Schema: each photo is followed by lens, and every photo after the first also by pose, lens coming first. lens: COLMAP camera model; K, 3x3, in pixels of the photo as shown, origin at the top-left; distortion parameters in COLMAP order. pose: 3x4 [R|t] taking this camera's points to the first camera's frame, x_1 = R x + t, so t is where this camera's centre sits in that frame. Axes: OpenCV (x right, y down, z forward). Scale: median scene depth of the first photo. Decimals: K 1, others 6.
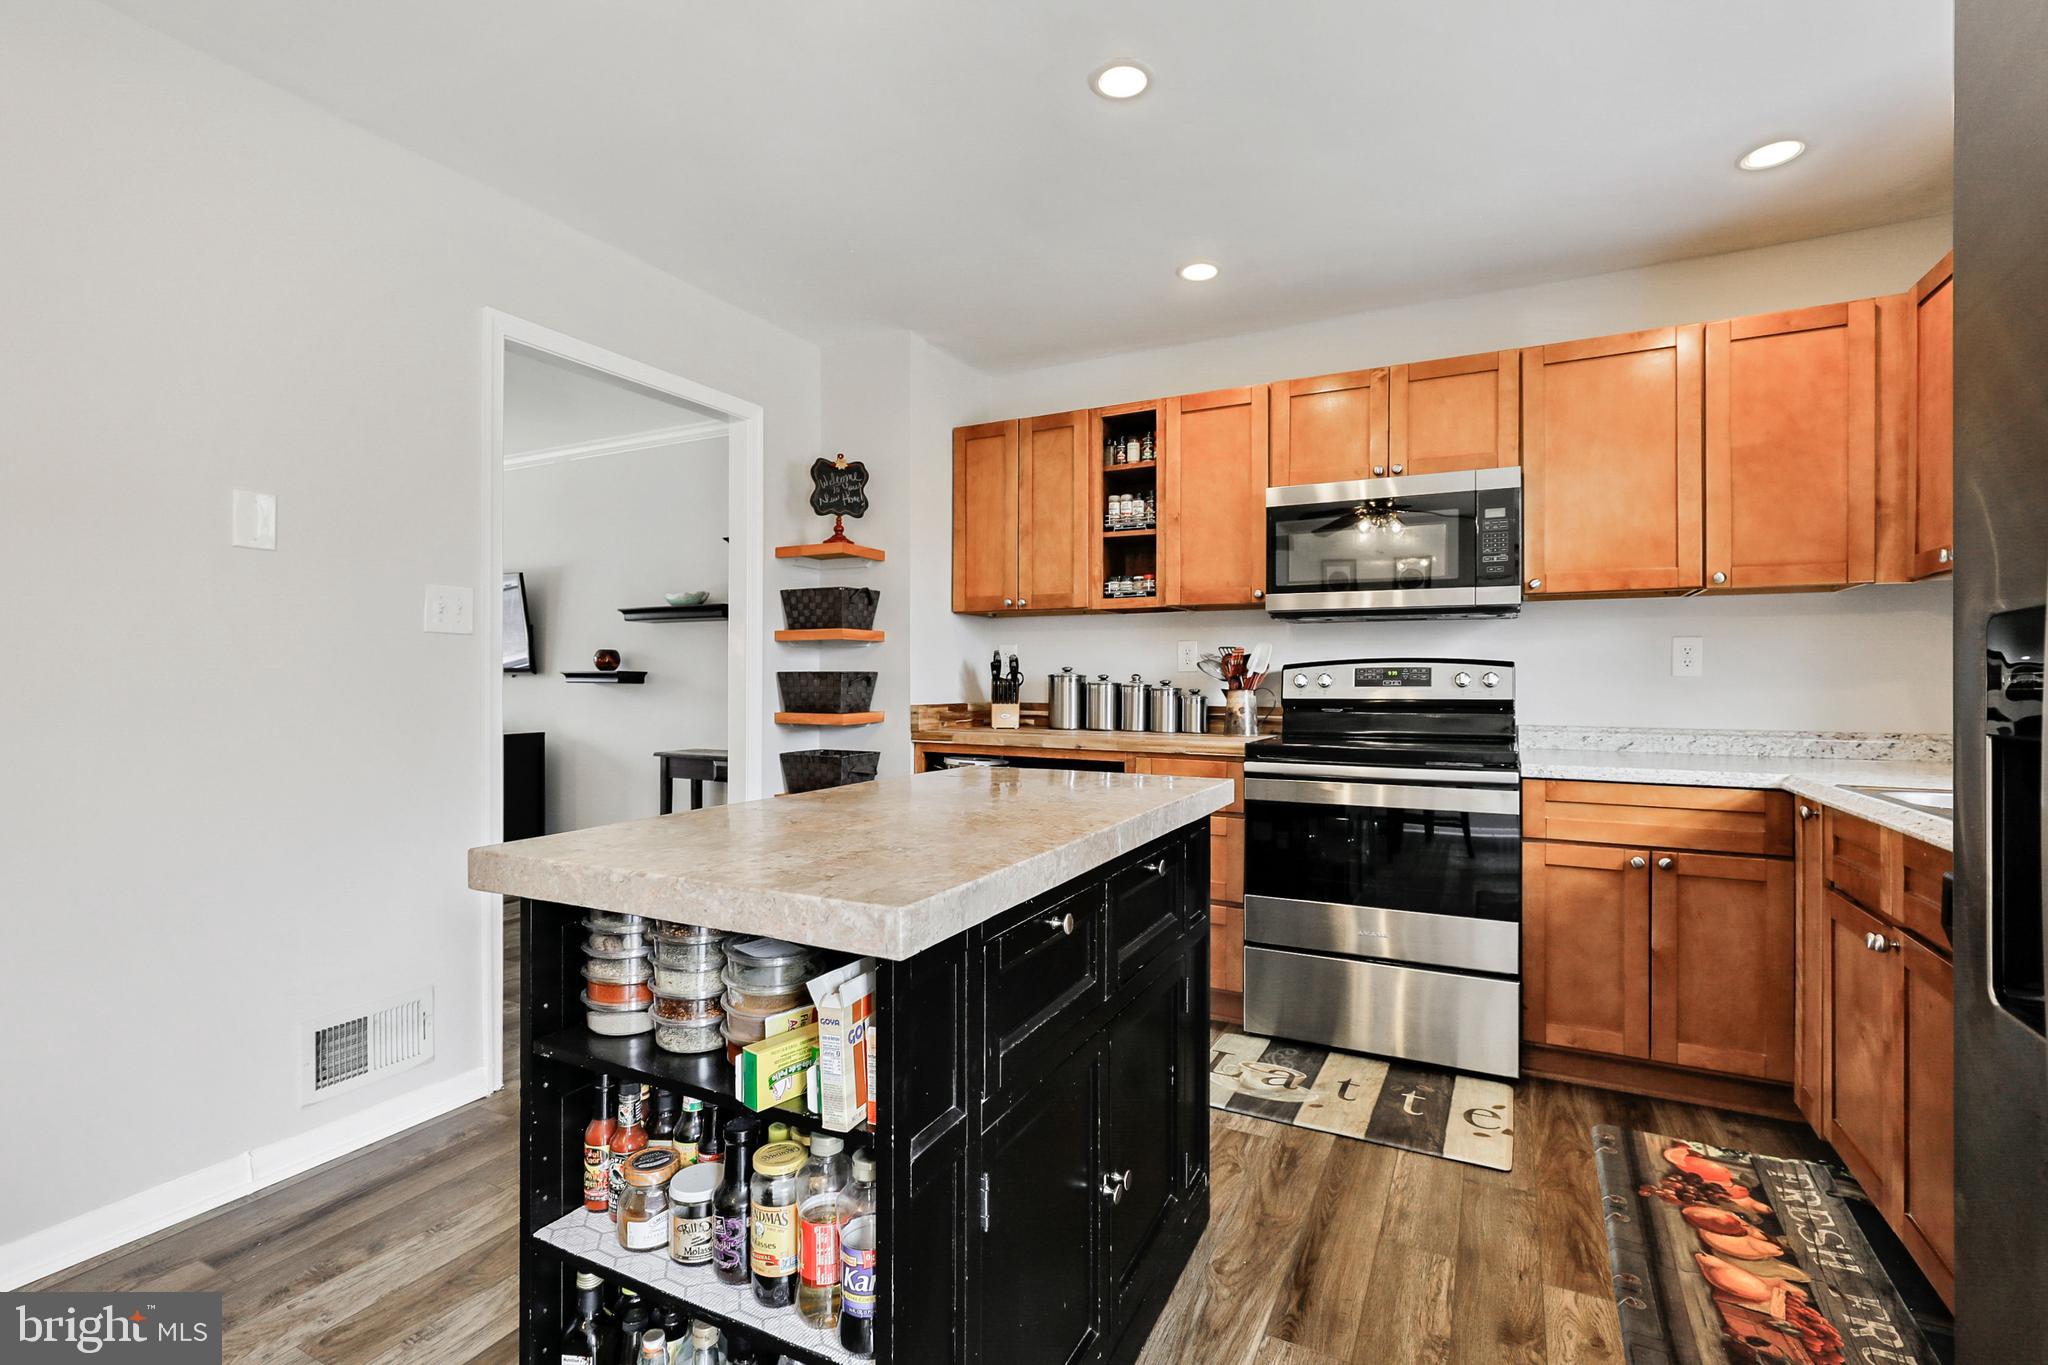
lens RADIAL K [[940.8, 0, 1024.2], [0, 940.8, 677.6], [0, 0, 1]] dist [-0.011235, 0.000648]
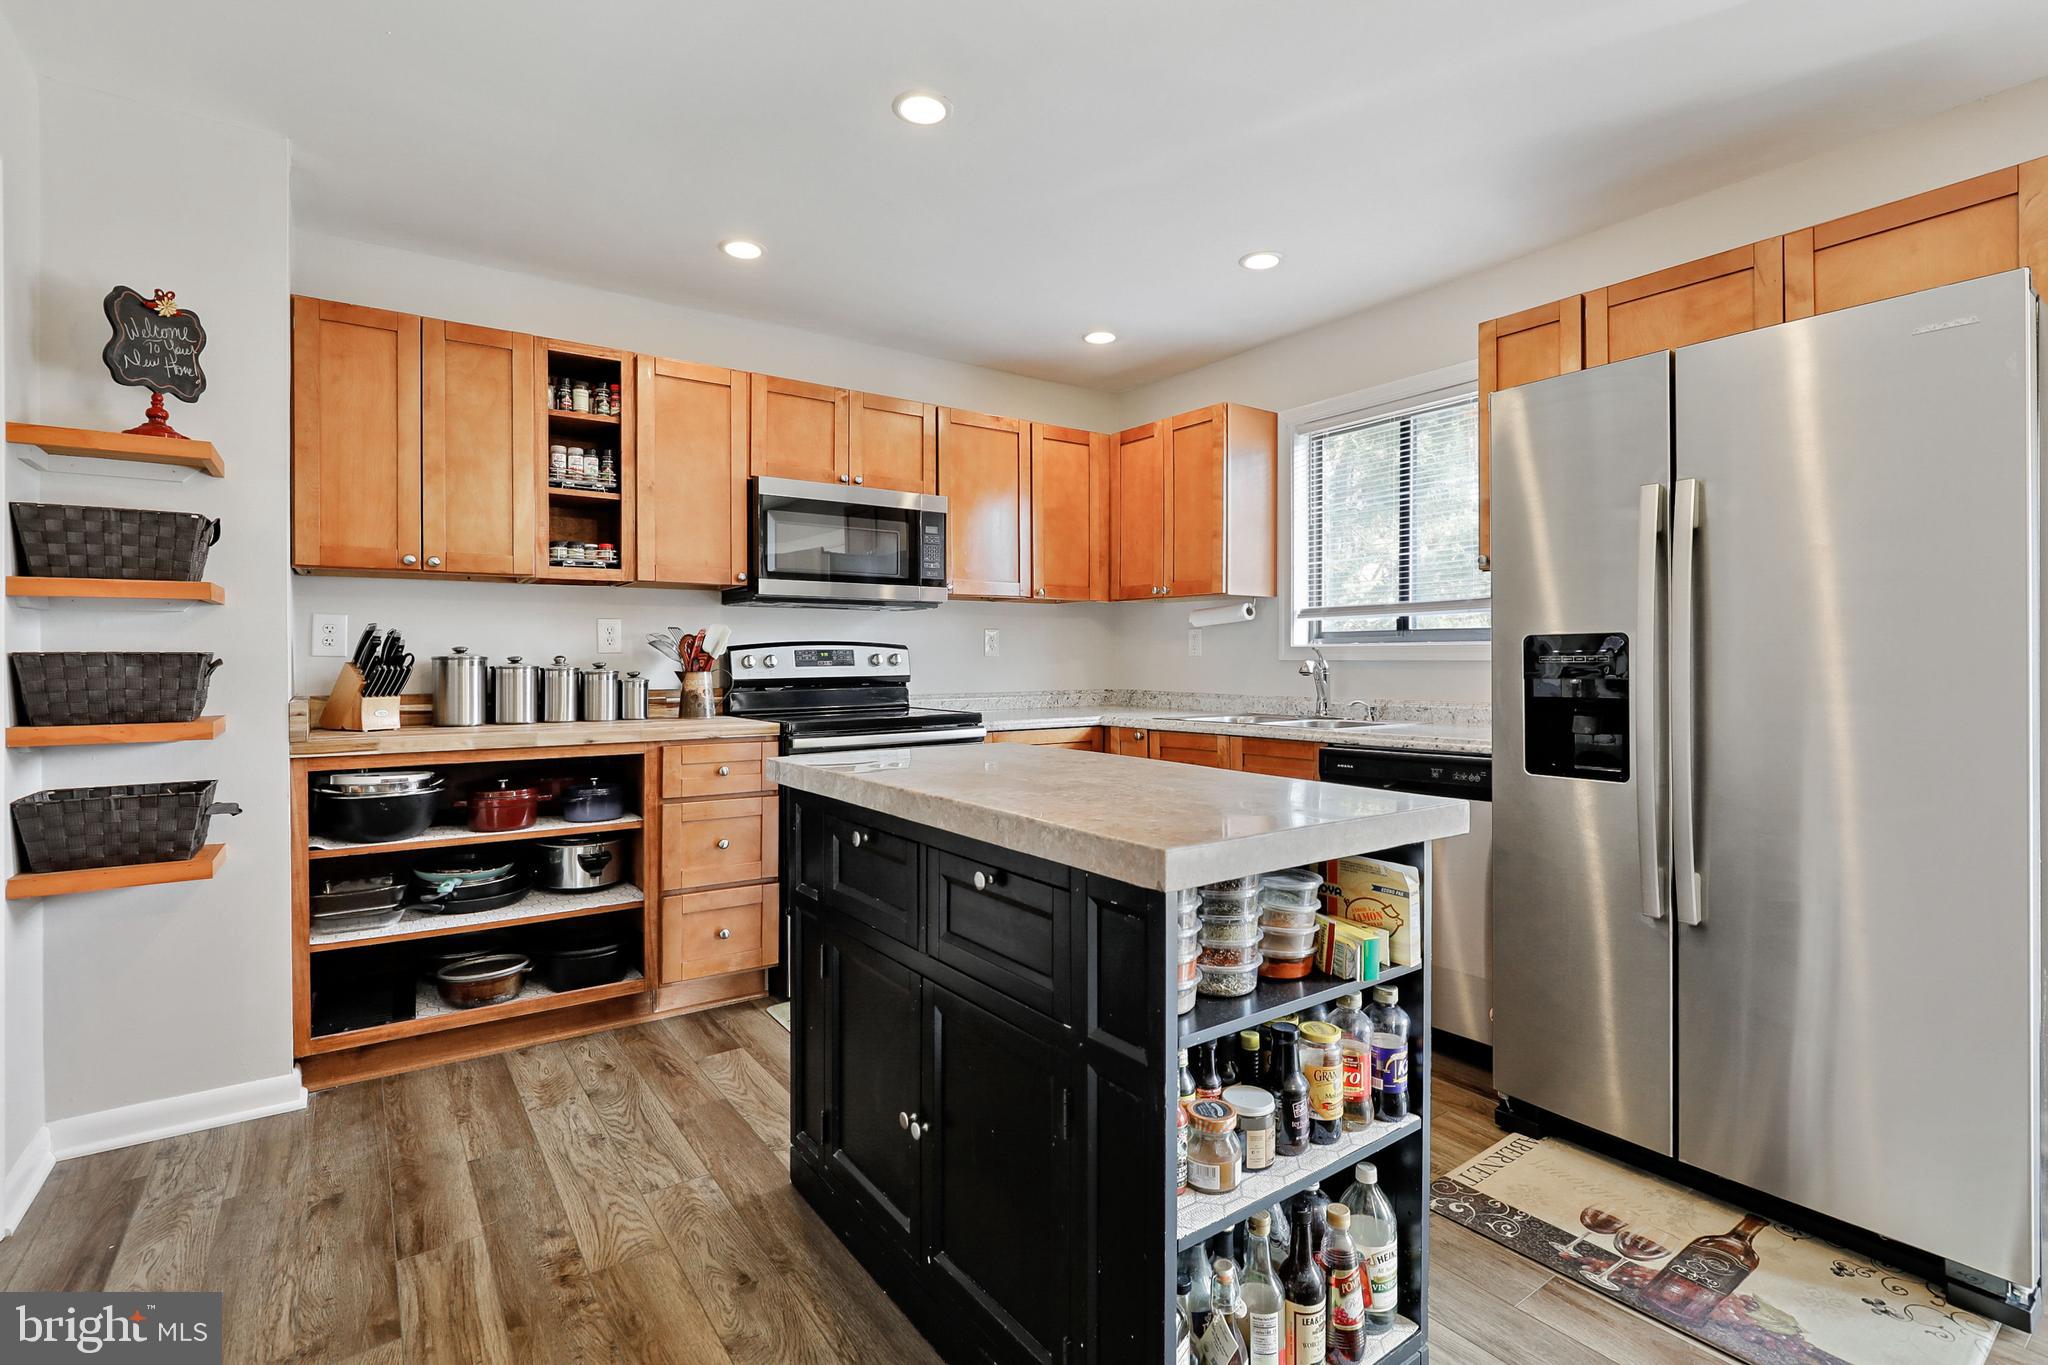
lens RADIAL K [[940.8, 0, 1045.6], [0, 940.8, 667.4], [0, 0, 1]] dist [-0.011235, 0.000648]
pose [[0.451668, -0.012227, 0.892102, -0.481077], [0.003857, 0.999924, 0.011752, -0.001501], [-0.892178, -0.001867, 0.451680, 0.230243]]
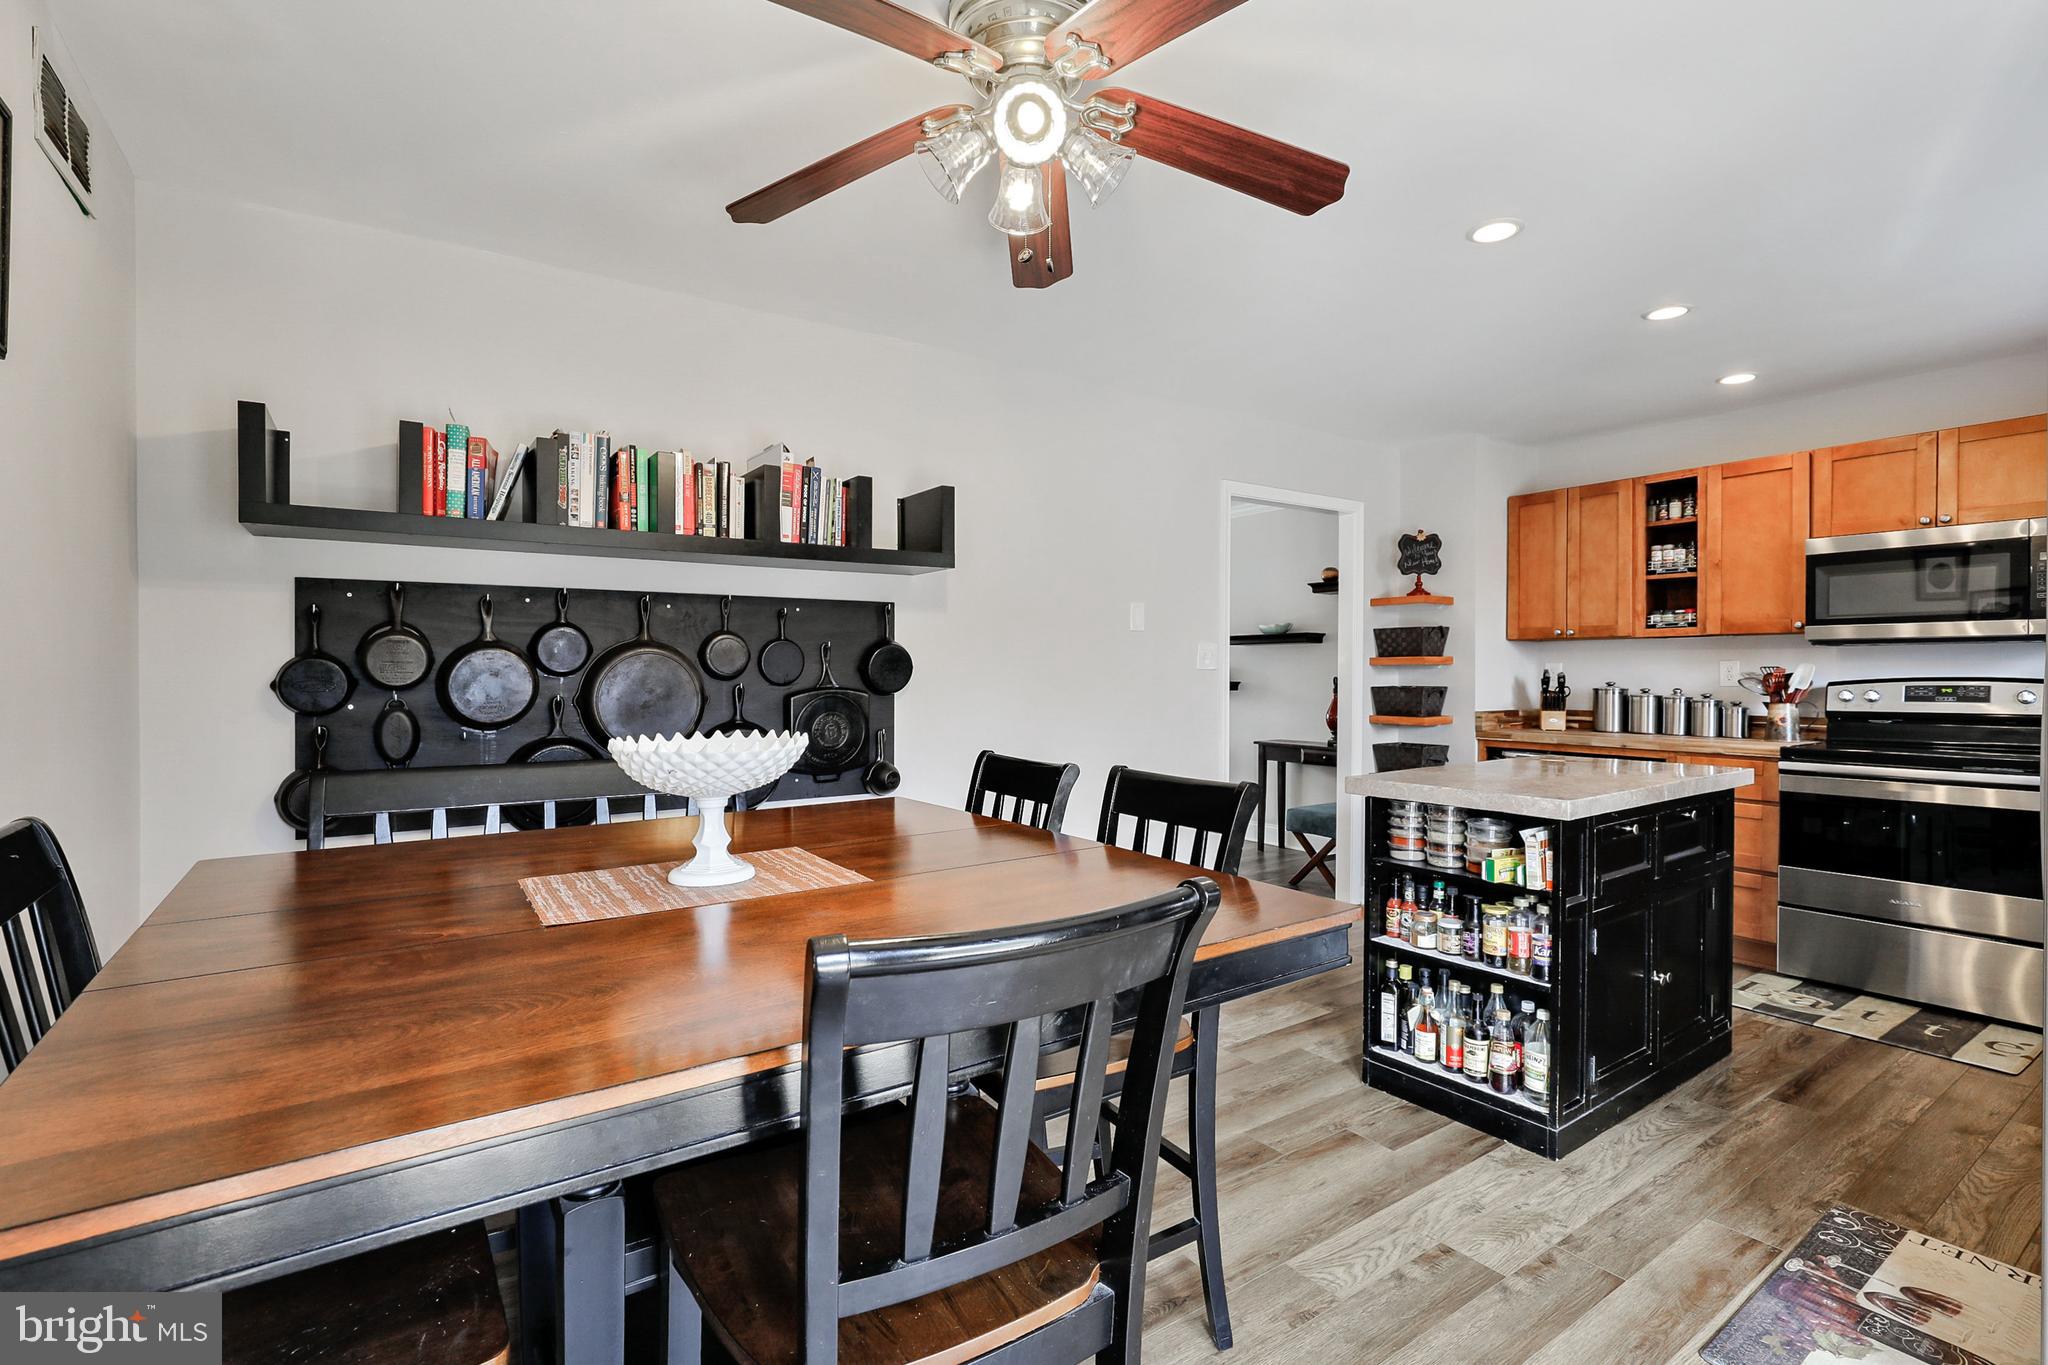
lens RADIAL K [[940.8, 0, 1008.7], [0, 940.8, 687.6], [0, 0, 1]] dist [-0.011235, 0.000648]
pose [[0.877056, 0.003096, -0.480378, -0.063127], [0.005115, 0.999862, 0.015783, -0.030326], [0.480361, -0.016300, 0.876920, -0.519814]]
